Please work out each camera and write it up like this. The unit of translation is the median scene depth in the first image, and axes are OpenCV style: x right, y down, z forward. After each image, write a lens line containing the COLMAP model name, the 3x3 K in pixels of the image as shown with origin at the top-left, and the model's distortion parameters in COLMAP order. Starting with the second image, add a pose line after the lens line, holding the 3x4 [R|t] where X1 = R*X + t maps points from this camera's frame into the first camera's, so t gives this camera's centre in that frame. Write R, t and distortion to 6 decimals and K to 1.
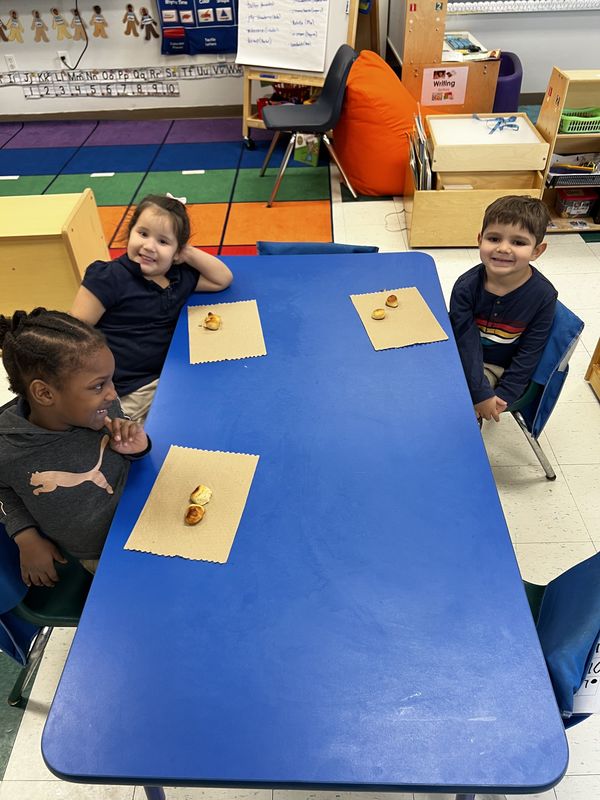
lens RADIAL K [[600.8, 0, 299.7], [0, 600.8, 406.8], [0, 0, 1]] dist [0.008316, -0.003012]
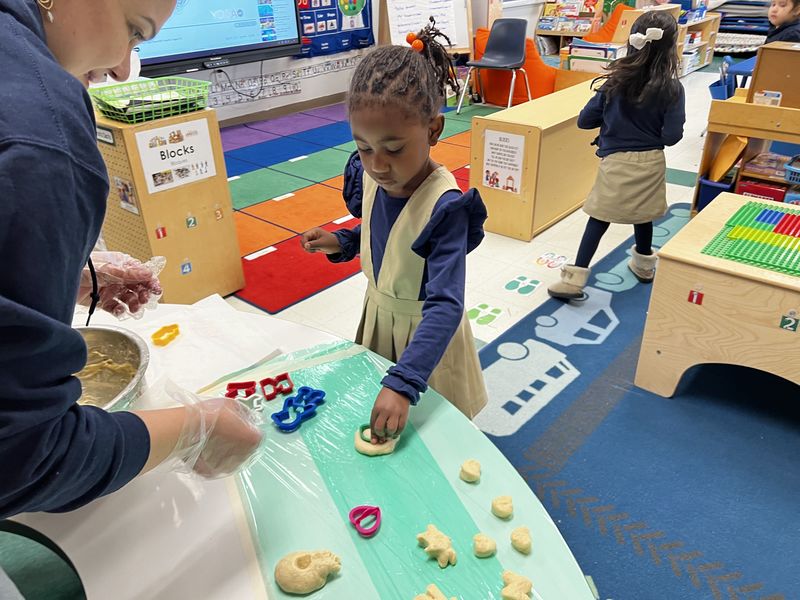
lens RADIAL K [[600.8, 0, 400.6], [0, 600.8, 299.1], [0, 0, 1]] dist [0.008316, -0.003012]
pose [[0.645247, -0.356096, 0.675909, -1.090967], [0.510177, 0.859386, -0.034275, -0.035644], [-0.568661, 0.366949, 0.736188, 0.193137]]
